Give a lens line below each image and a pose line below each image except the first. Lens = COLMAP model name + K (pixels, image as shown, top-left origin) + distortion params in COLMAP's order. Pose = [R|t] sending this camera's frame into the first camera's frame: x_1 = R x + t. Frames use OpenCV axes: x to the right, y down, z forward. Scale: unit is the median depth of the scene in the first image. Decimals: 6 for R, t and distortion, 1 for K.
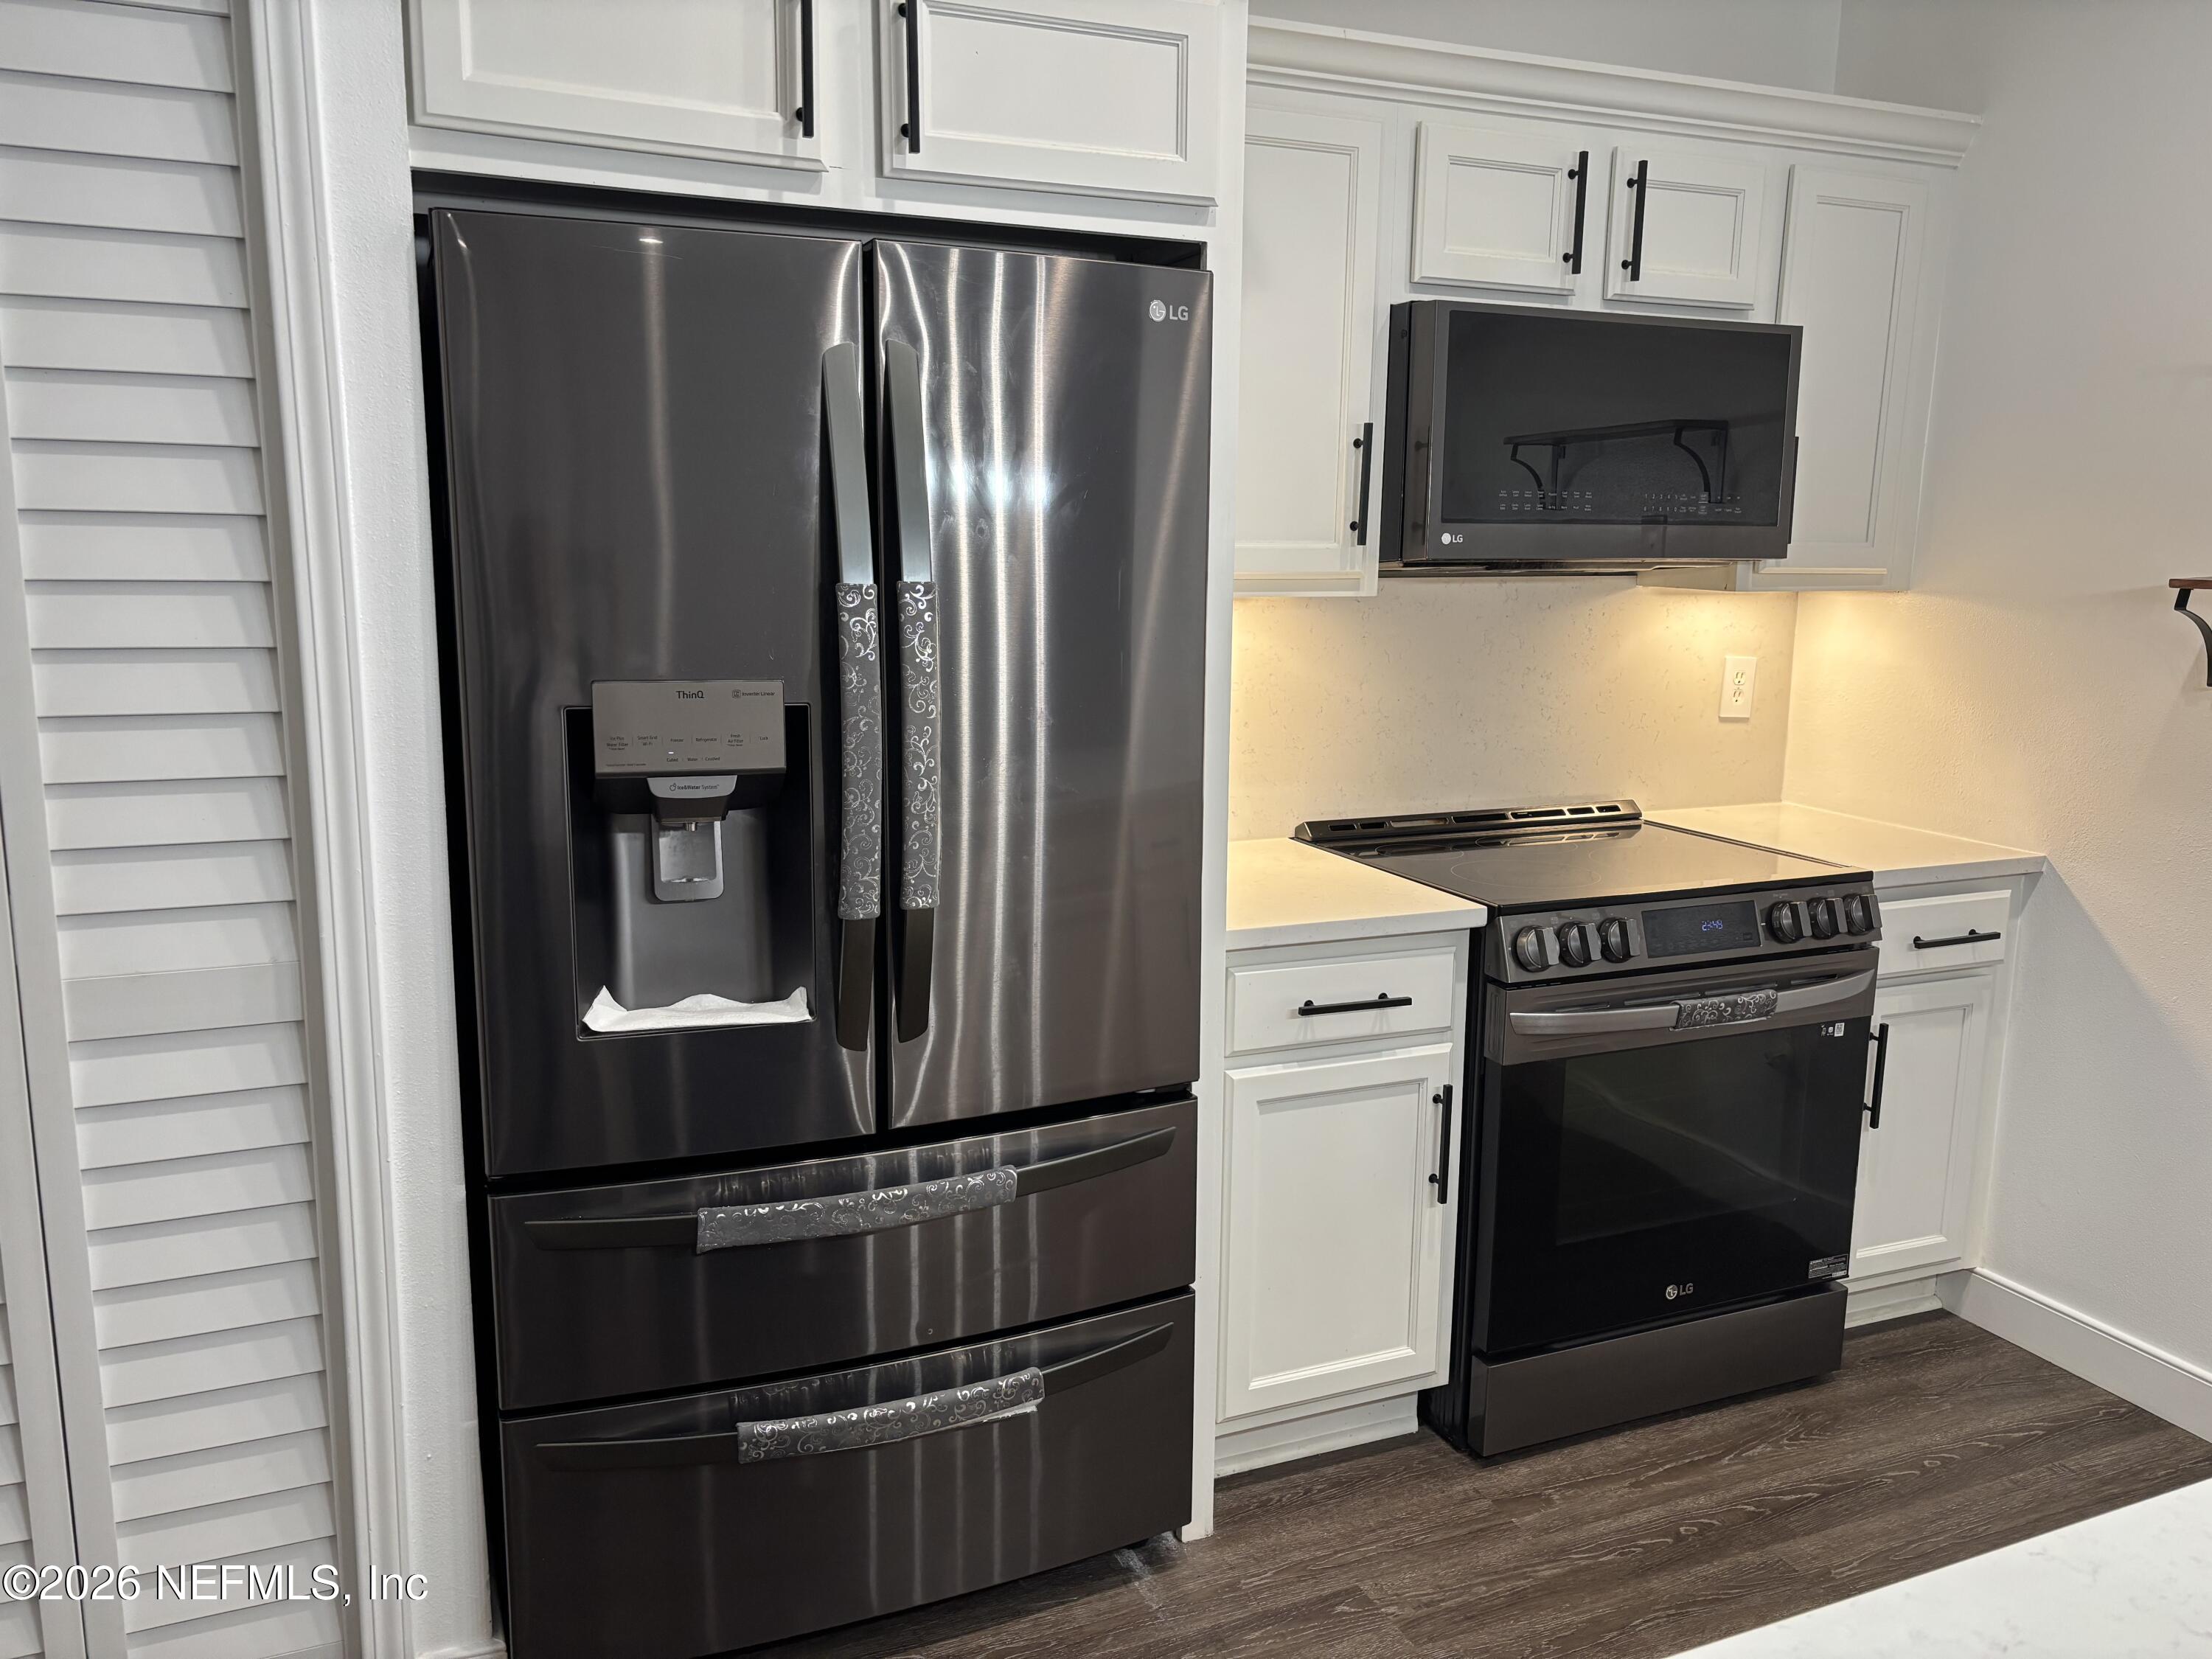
lens RADIAL K [[1689.5, 0, 1101.9], [0, 1689.5, 835.9], [0, 0, 1]] dist [0.066769, -0.062064]
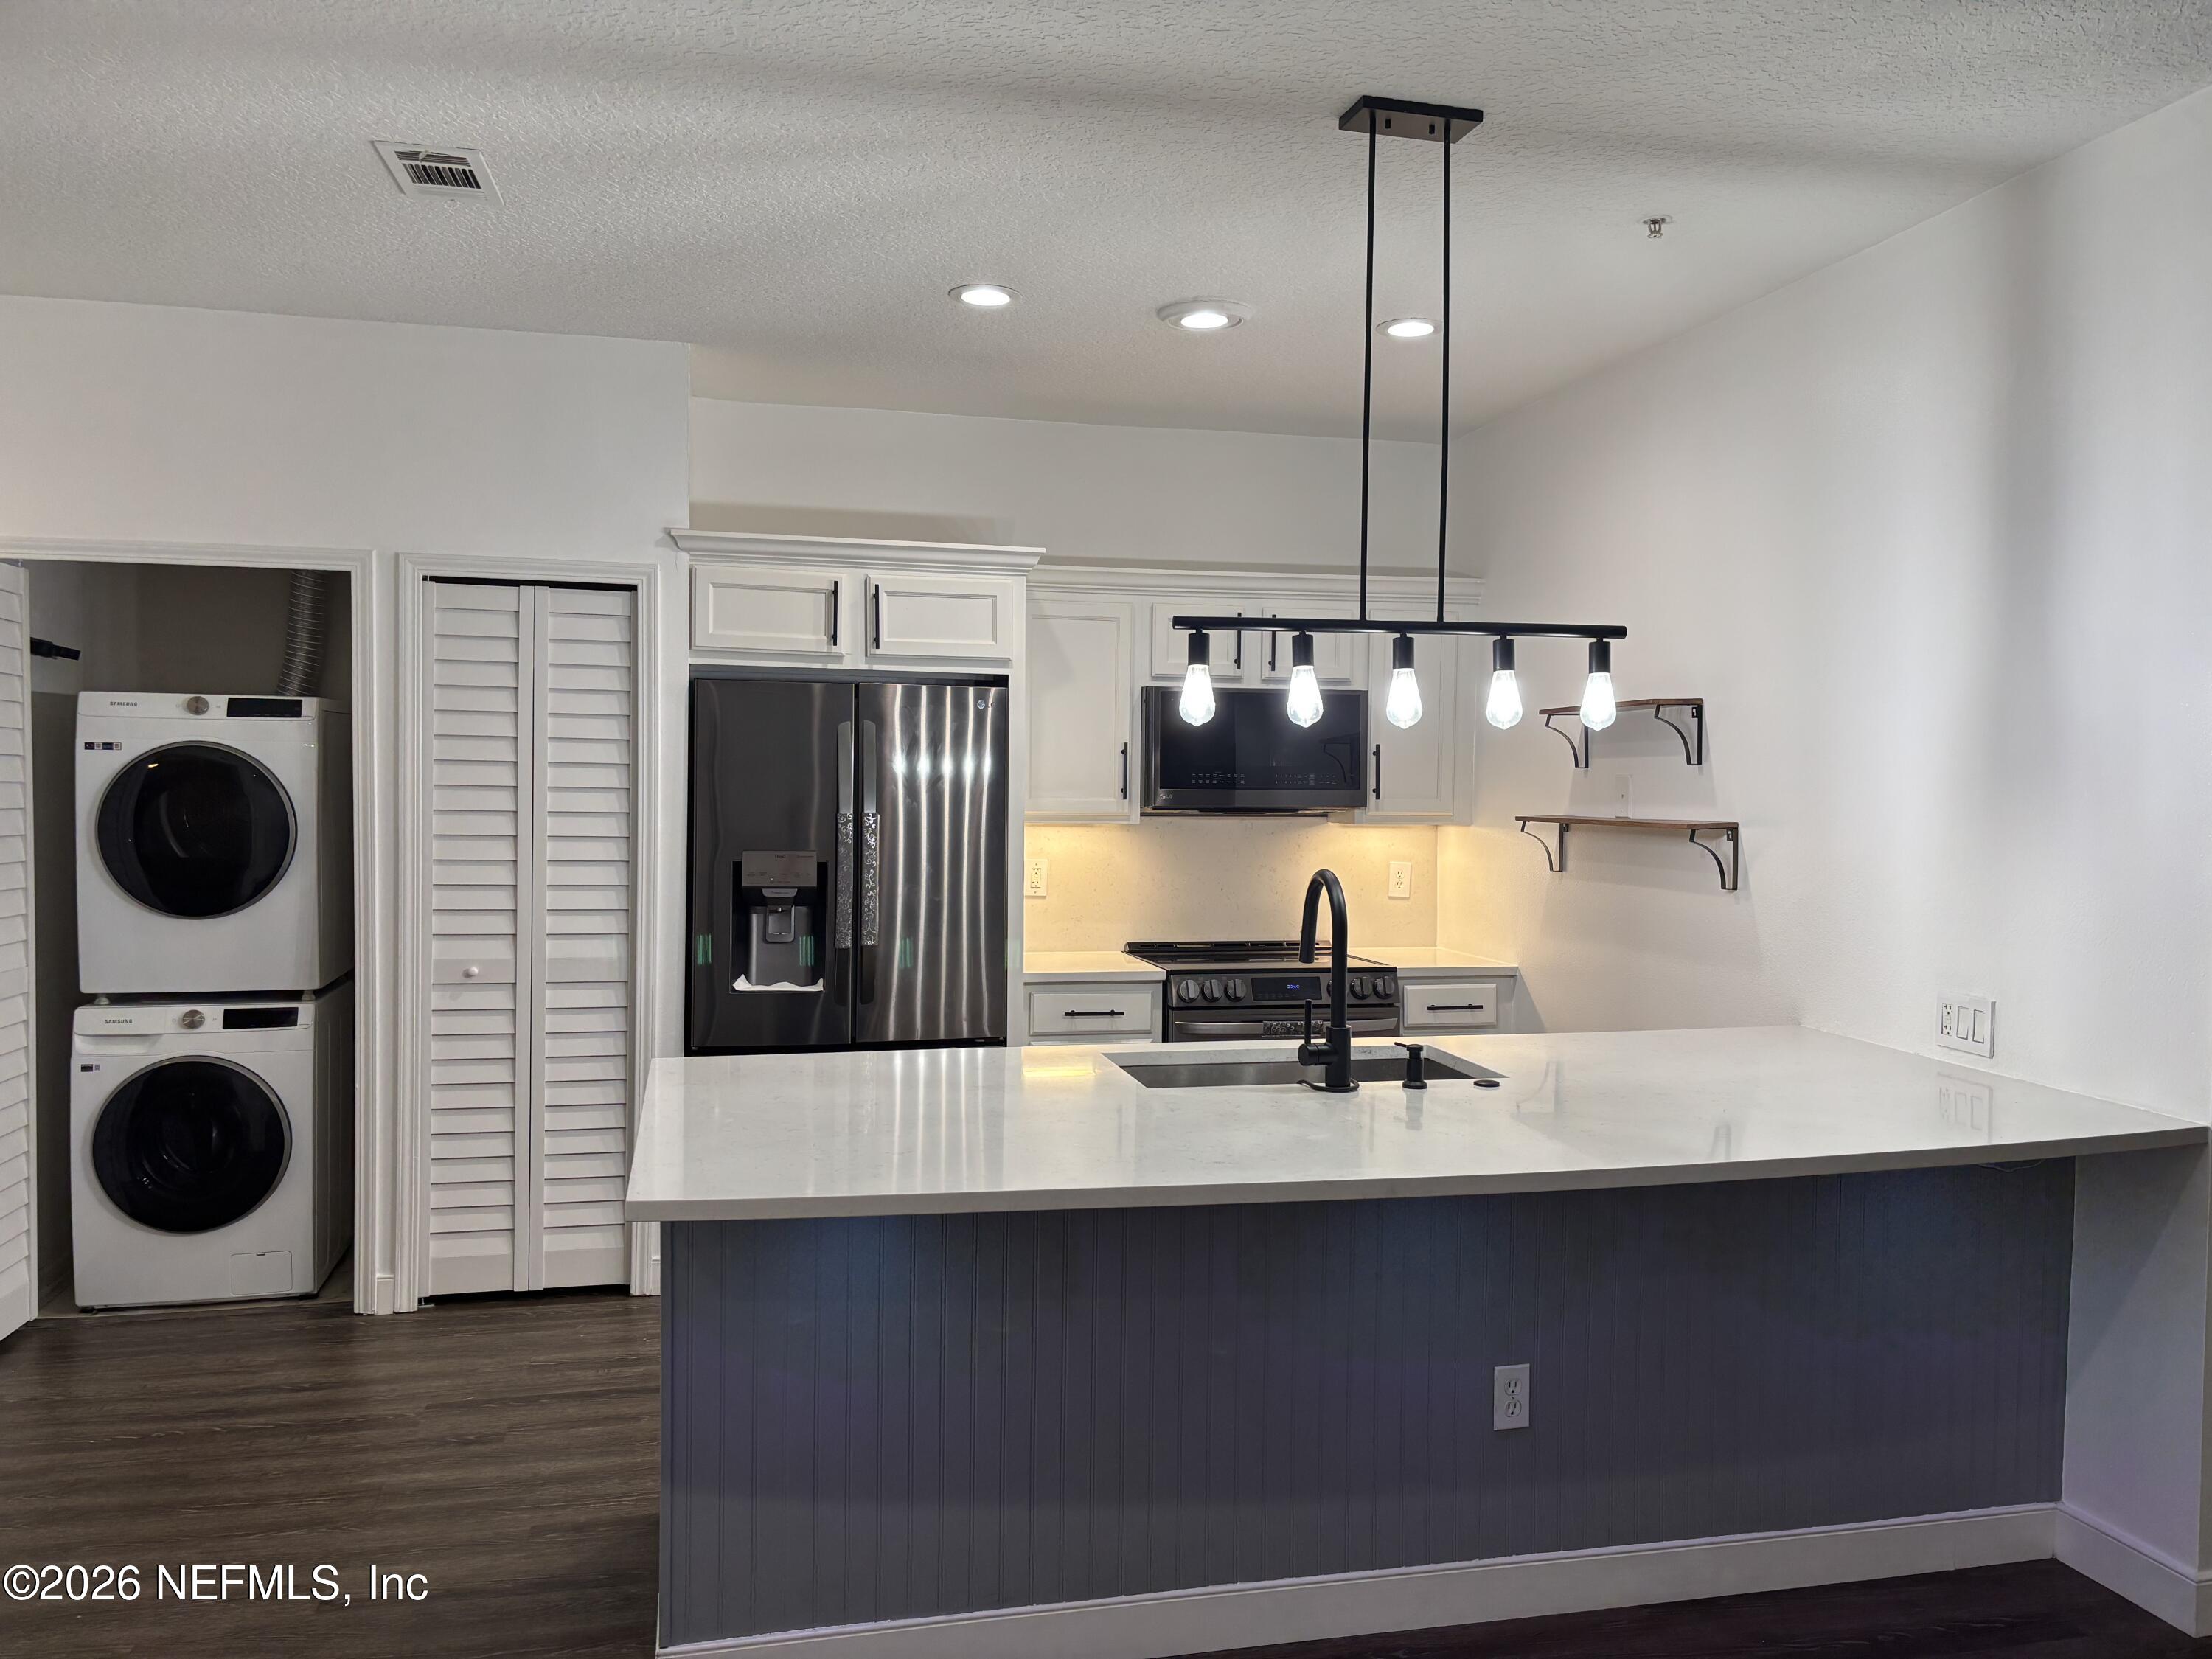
lens RADIAL K [[1667.2, 0, 1116.7], [0, 1667.2, 823.6], [0, 0, 1]] dist [0.072531, -0.066732]
pose [[0.986568, 0.000994, -0.163347, 0.644450], [-0.027224, 0.986997, -0.158419, 0.244104], [0.161065, 0.160738, 0.973767, -1.324836]]
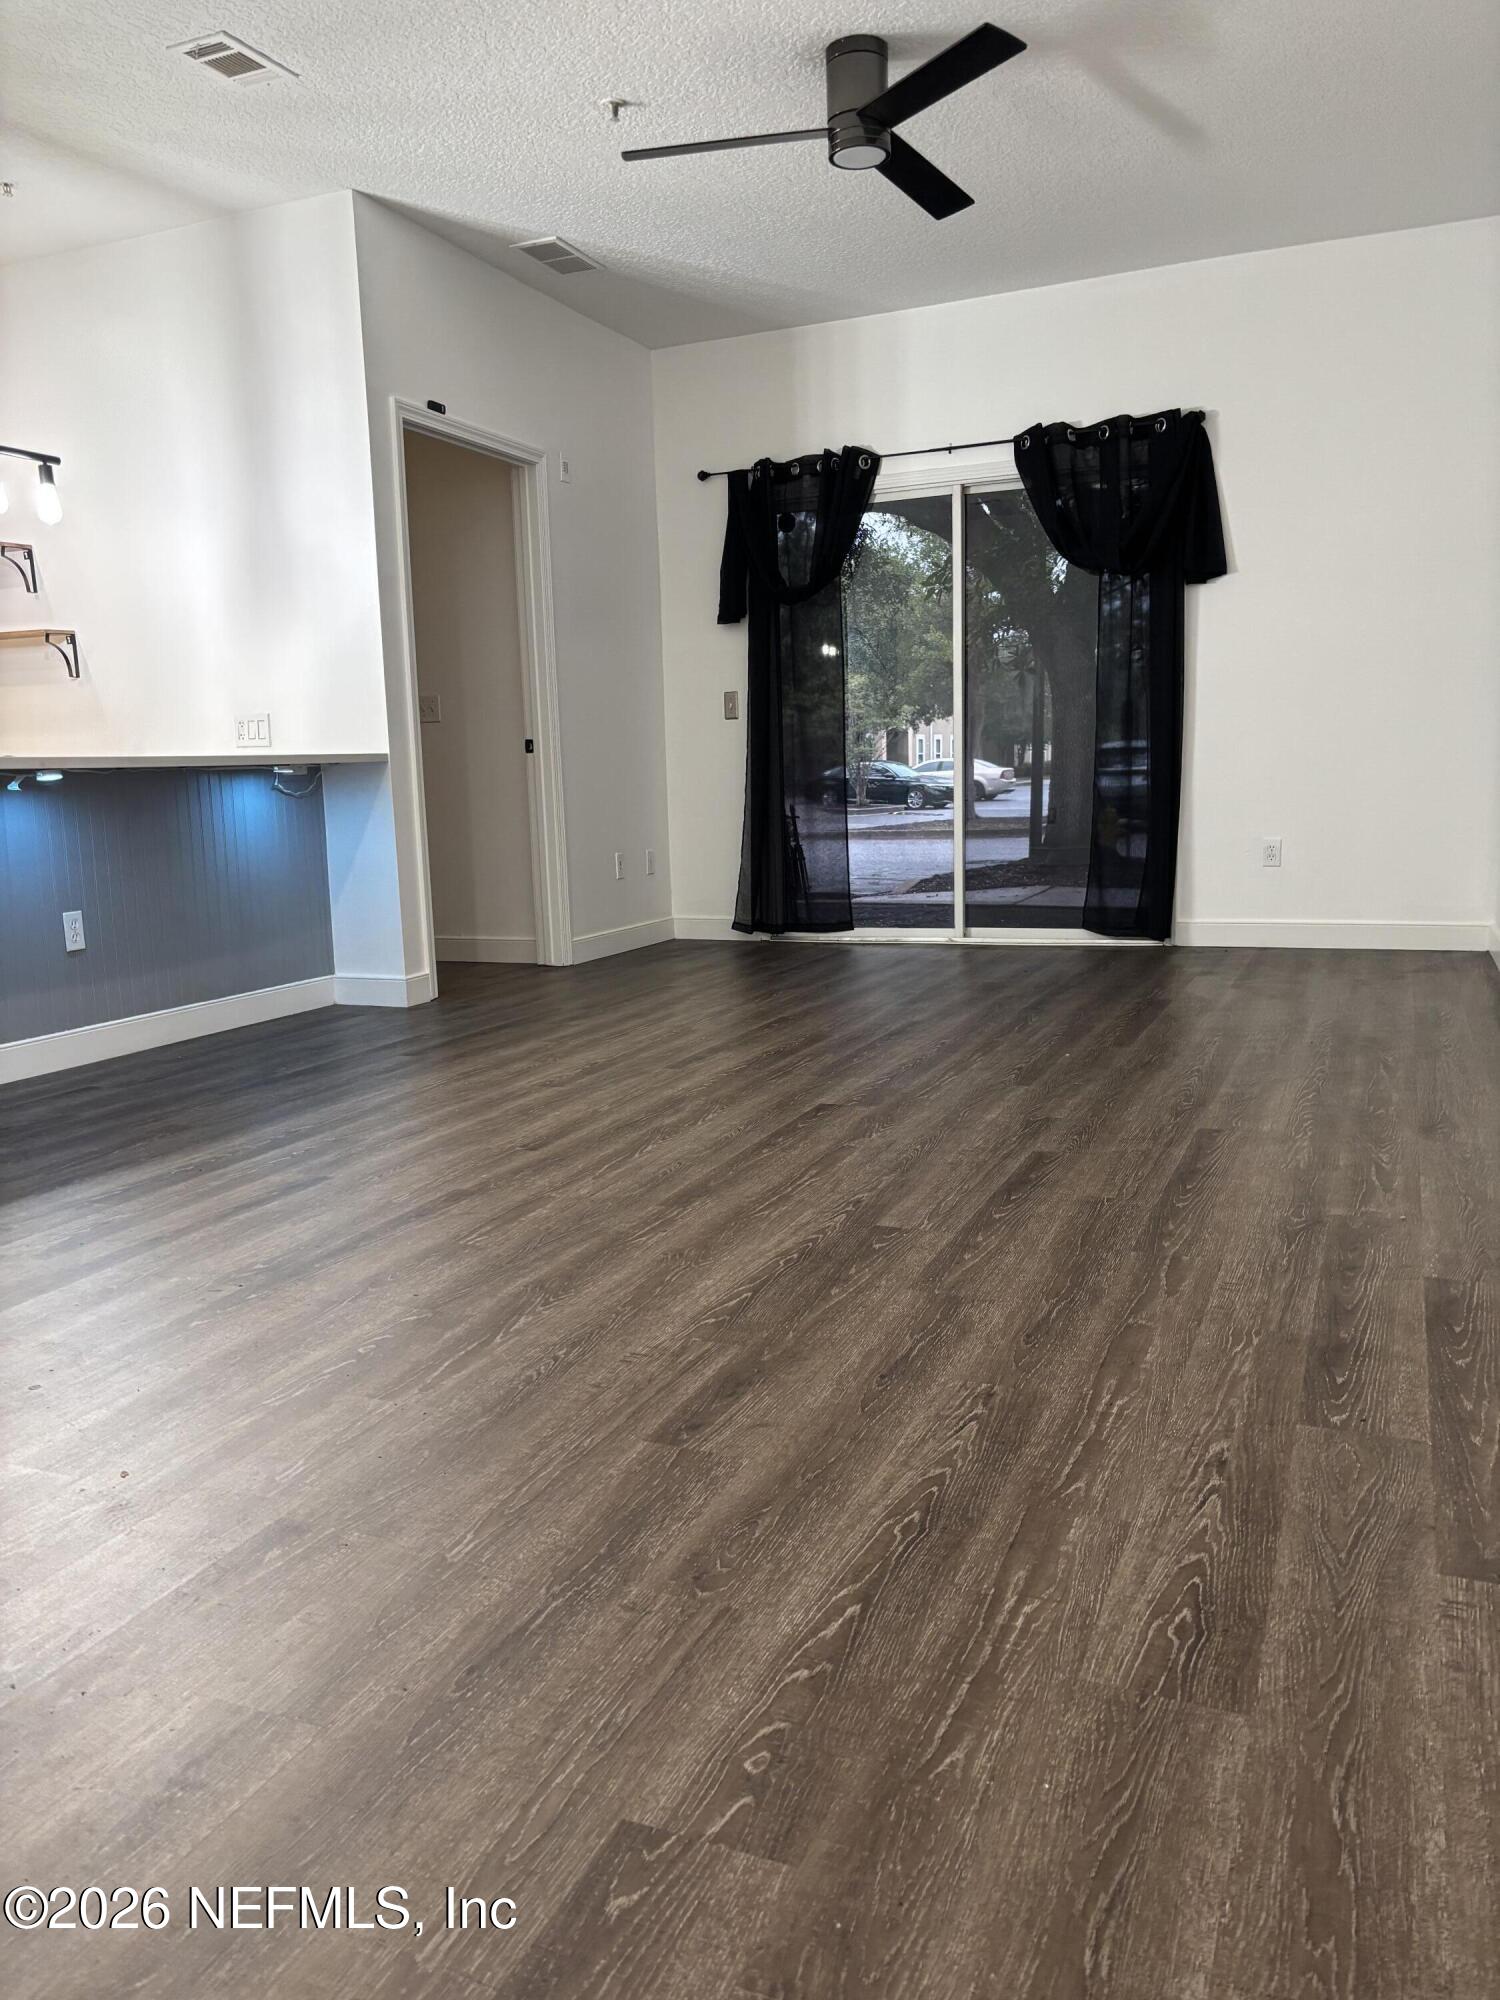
lens RADIAL K [[1555.3, 0, 750.0], [0, 1555.3, 1000.0], [0, 0, 1]] dist [0.005880, -0.003818]
pose [[0.720726, -0.139426, 0.679054, -0.104873], [0.169808, 0.985230, 0.022063, 0.723152], [-0.672101, 0.099407, 0.733757, -2.040801]]
